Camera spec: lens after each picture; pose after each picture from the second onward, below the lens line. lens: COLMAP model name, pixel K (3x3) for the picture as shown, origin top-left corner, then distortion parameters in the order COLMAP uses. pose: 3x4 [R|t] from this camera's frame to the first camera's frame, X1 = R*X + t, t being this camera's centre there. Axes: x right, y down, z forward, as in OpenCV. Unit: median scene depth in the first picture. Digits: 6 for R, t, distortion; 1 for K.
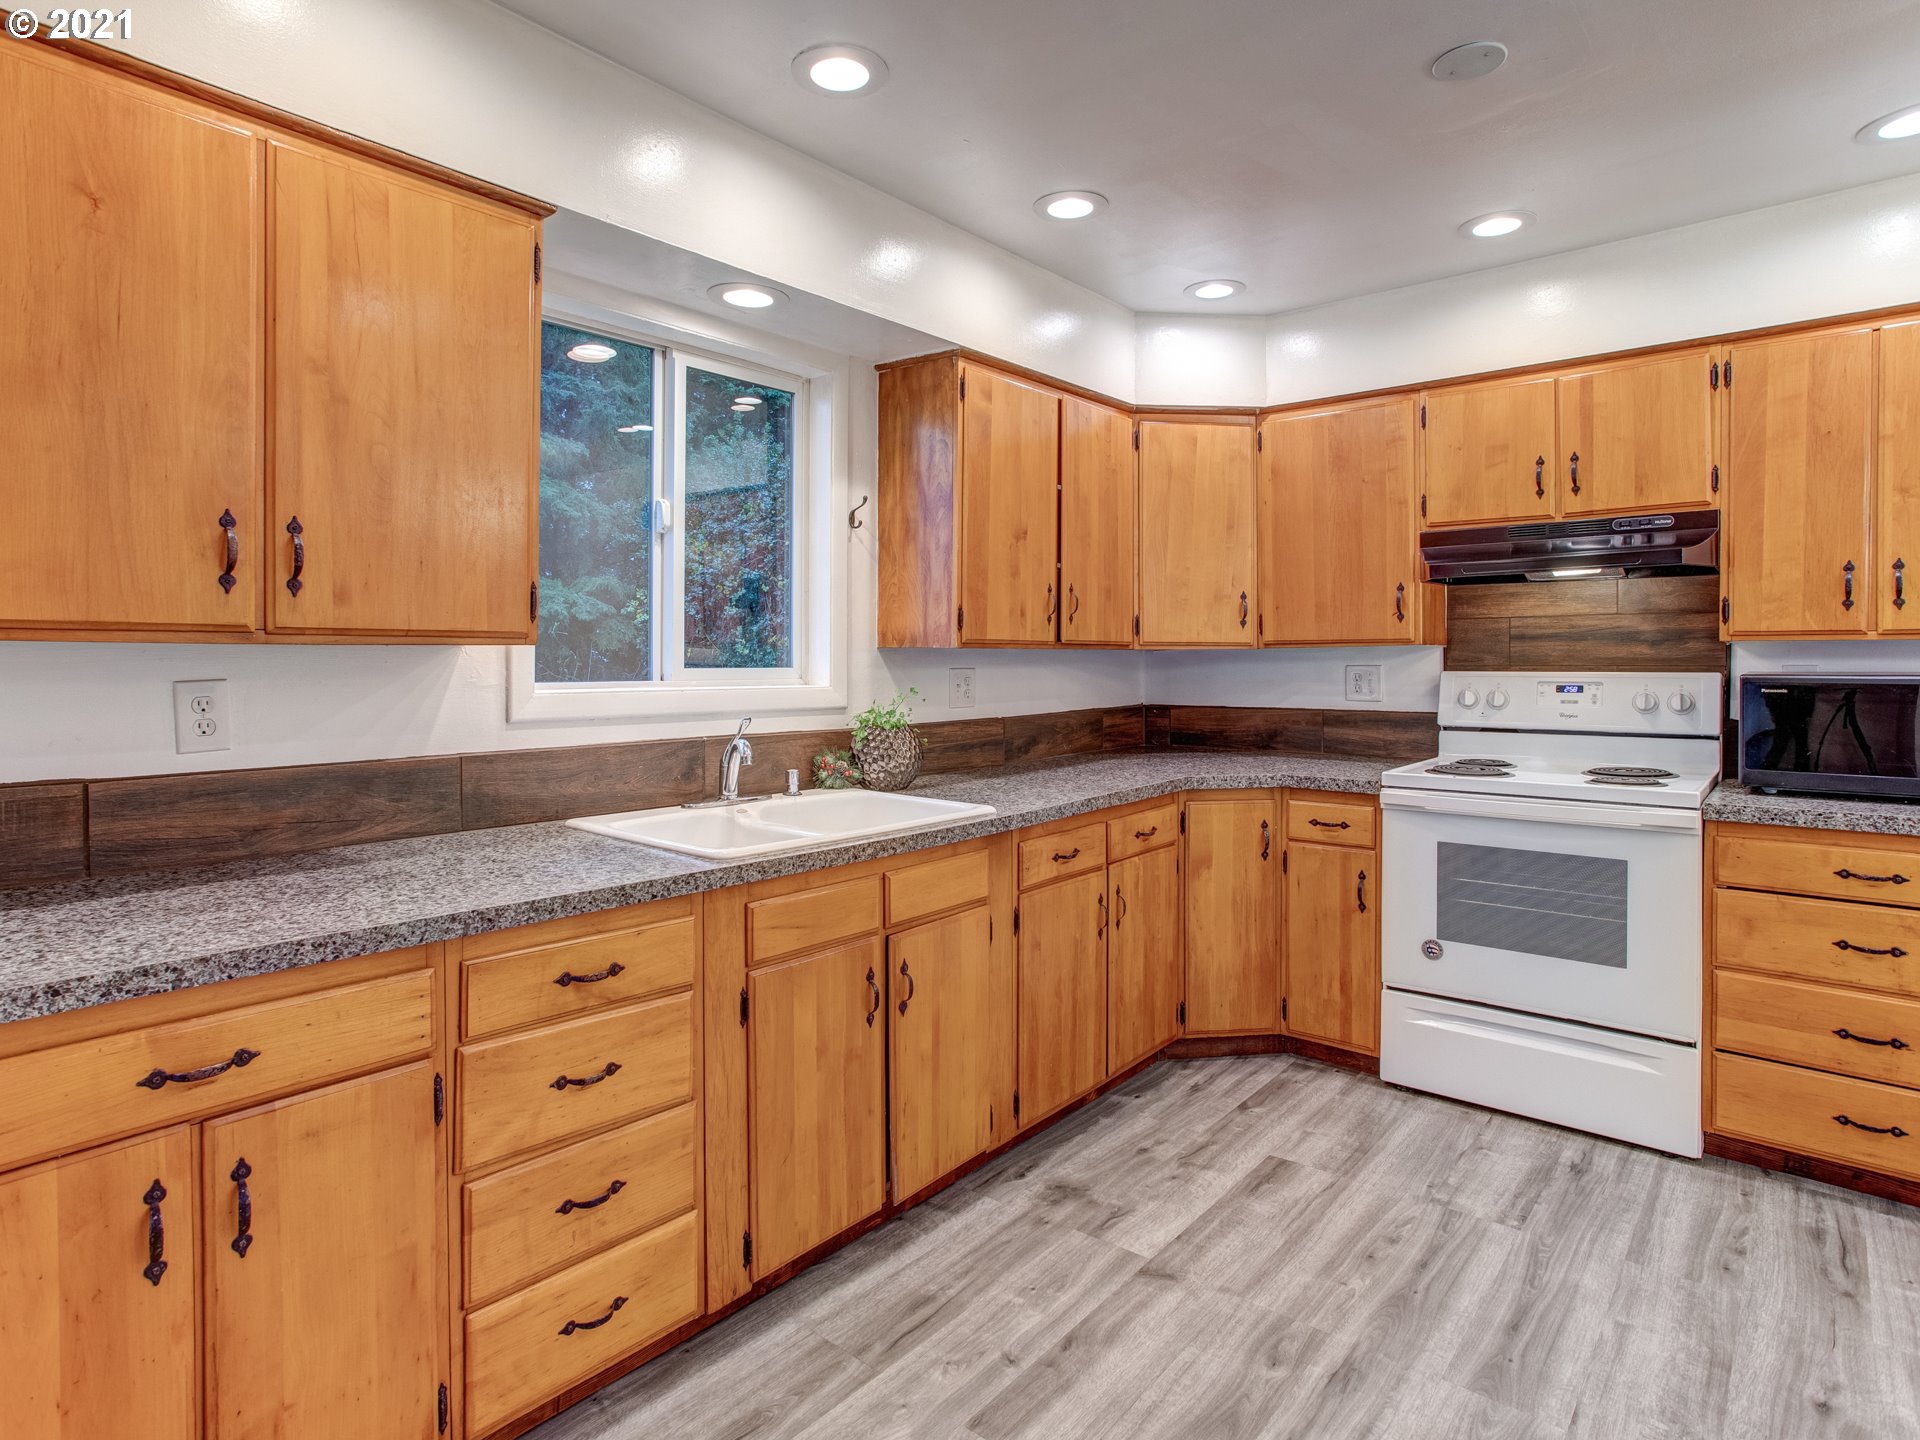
lens RADIAL K [[1070.1, 0, 948.3], [0, 1070.1, 665.4], [0, 0, 1]] dist [-0.045634, 0.031681]
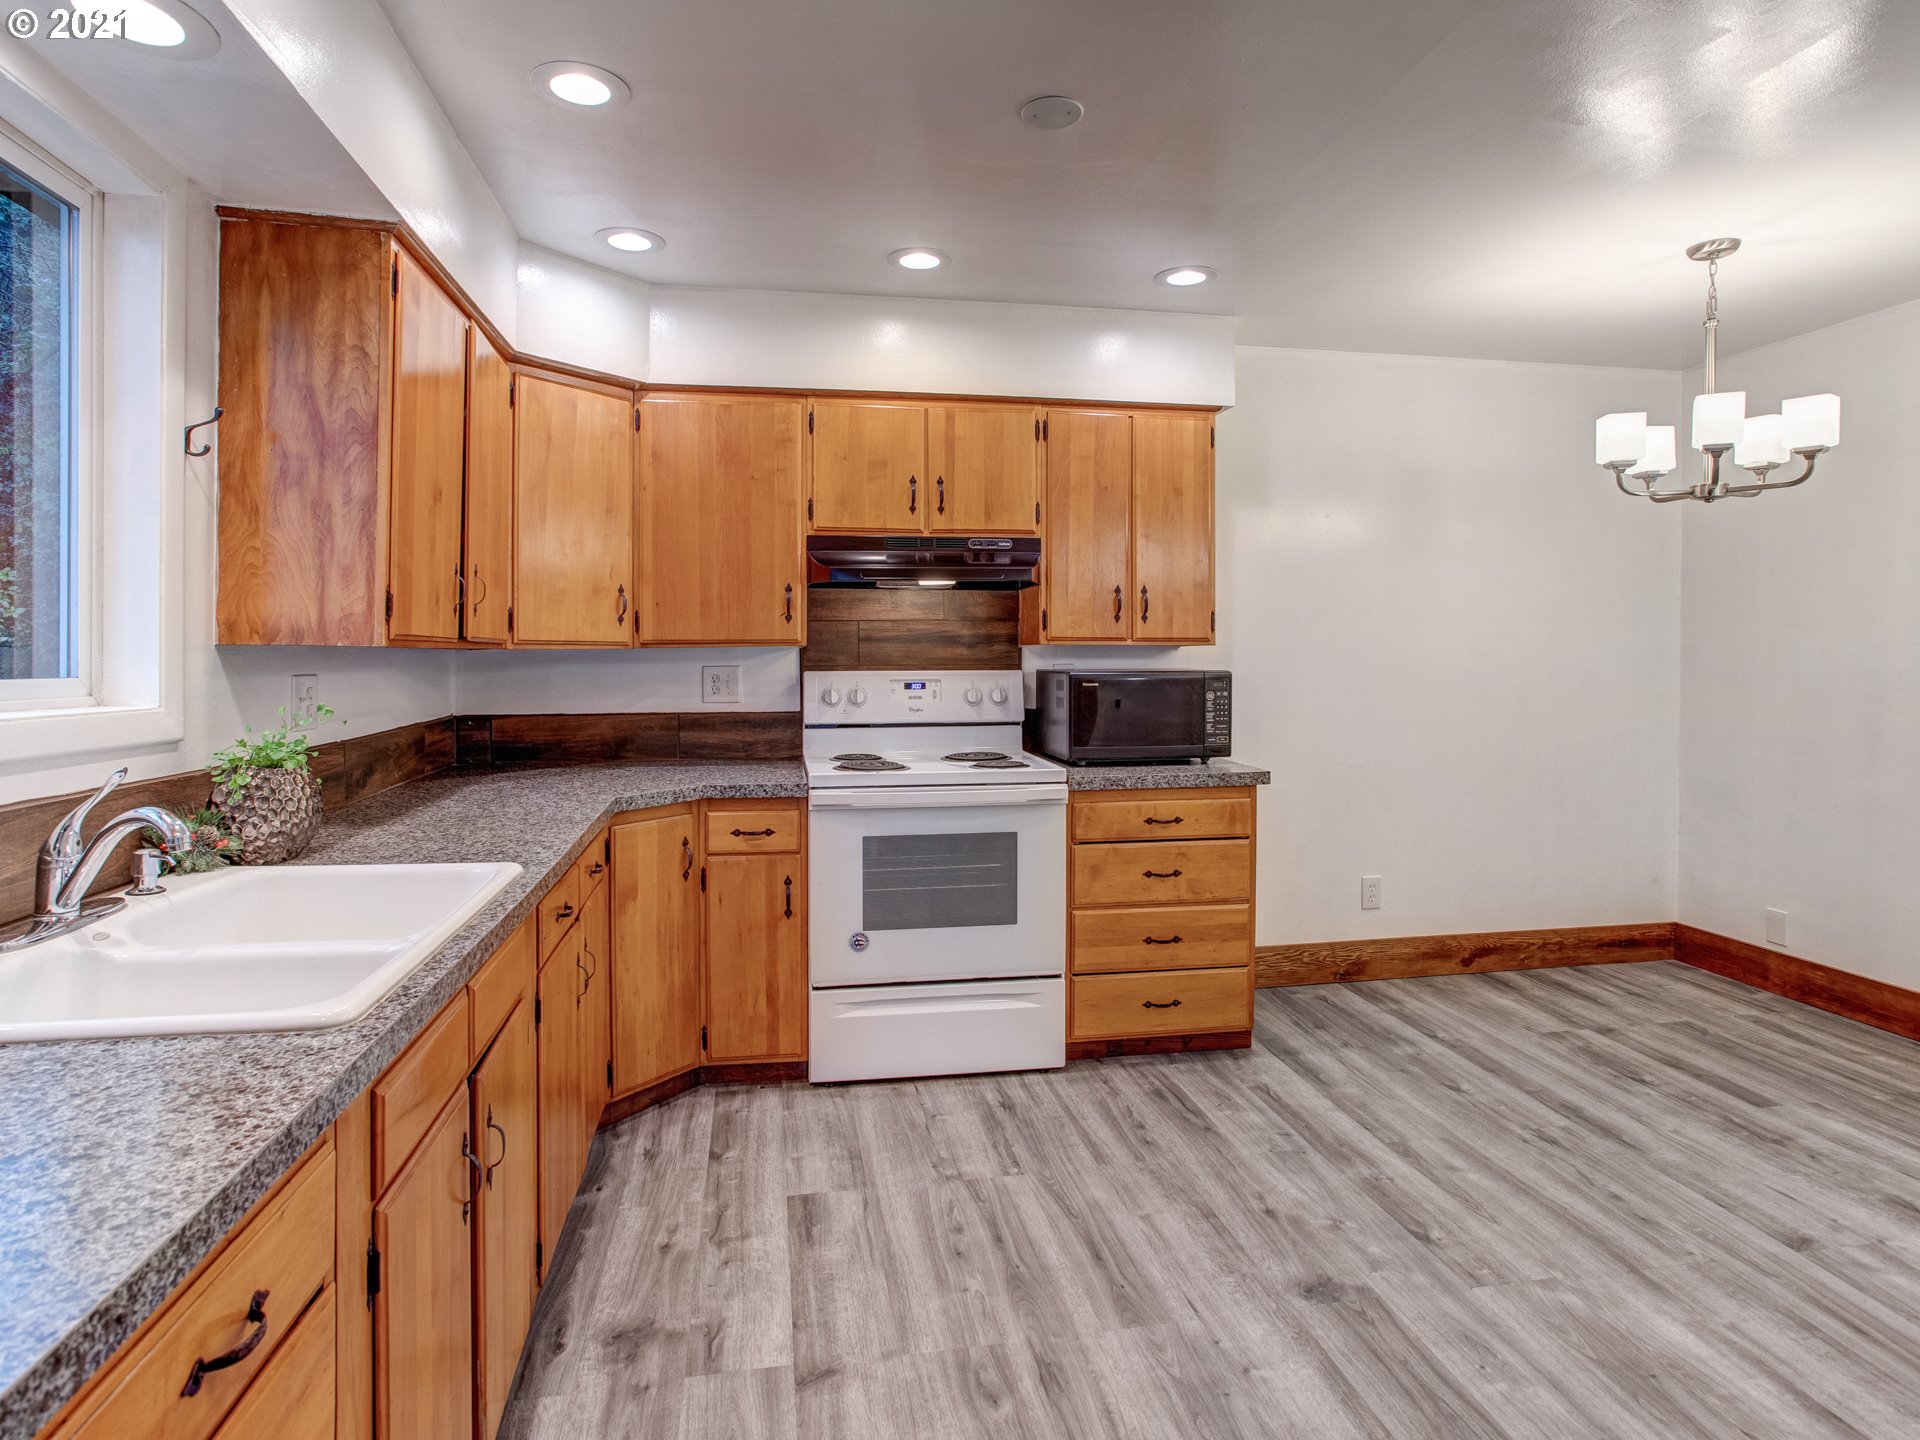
lens RADIAL K [[1070.1, 0, 951.1], [0, 1070.1, 659.8], [0, 0, 1]] dist [-0.045634, 0.031681]
pose [[0.643306, -0.002274, 0.765606, -0.309047], [0.004763, 0.999988, -0.001032, -0.005310], [-0.765595, 0.004310, 0.643309, 0.287264]]
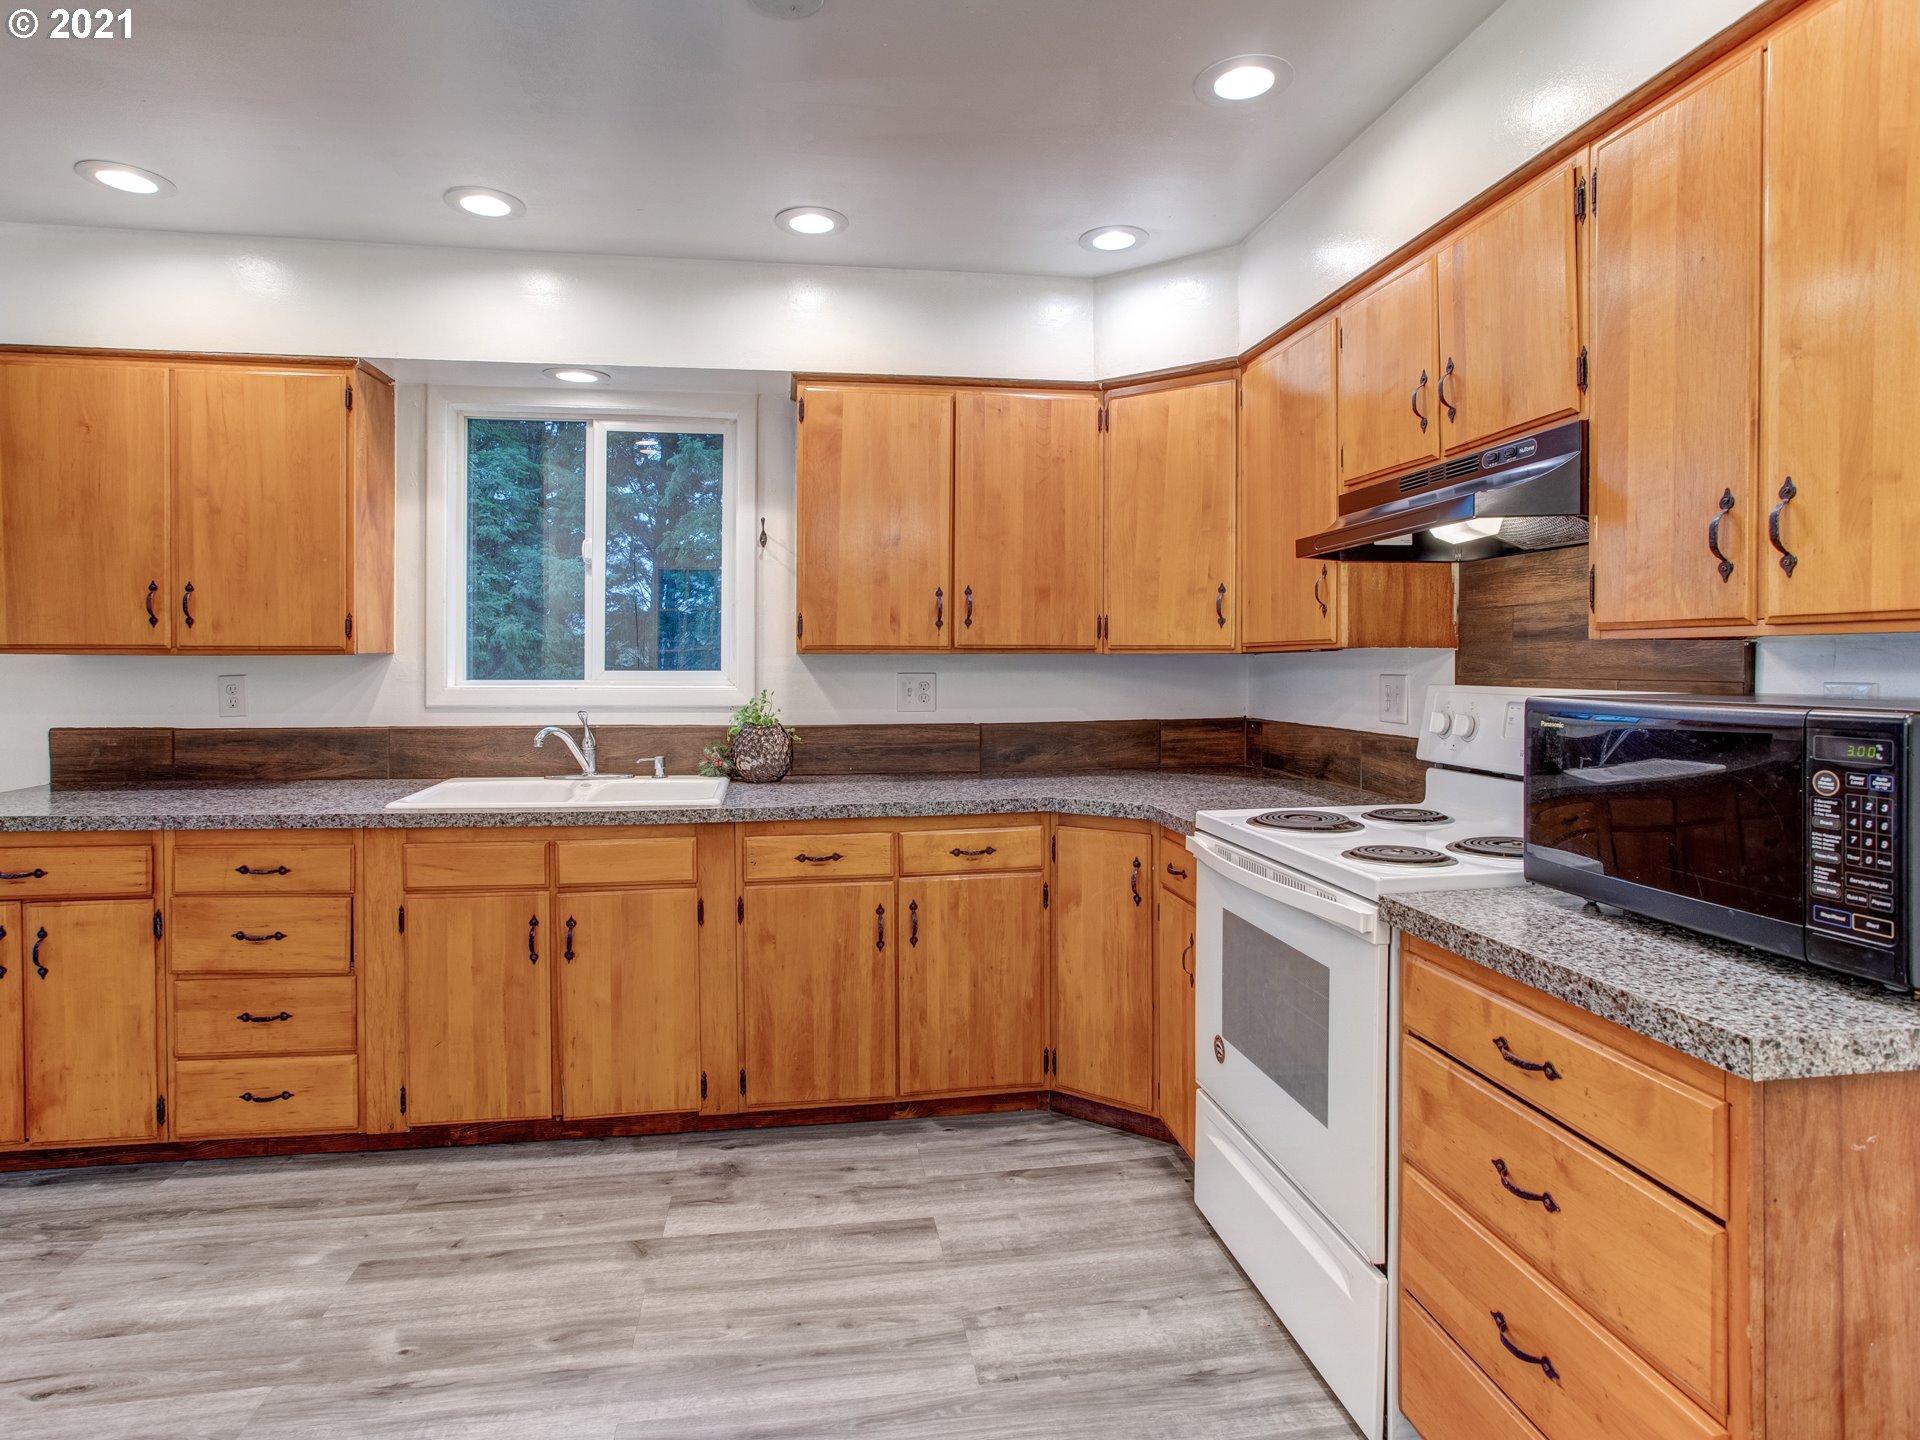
lens RADIAL K [[1070.1, 0, 951.6], [0, 1070.1, 662.8], [0, 0, 1]] dist [-0.045634, 0.031681]
pose [[0.748322, 0.003251, -0.663328, 0.900170], [-0.005884, 0.999981, -0.001737, -0.007402], [0.663310, 0.005203, 0.748327, 0.328772]]
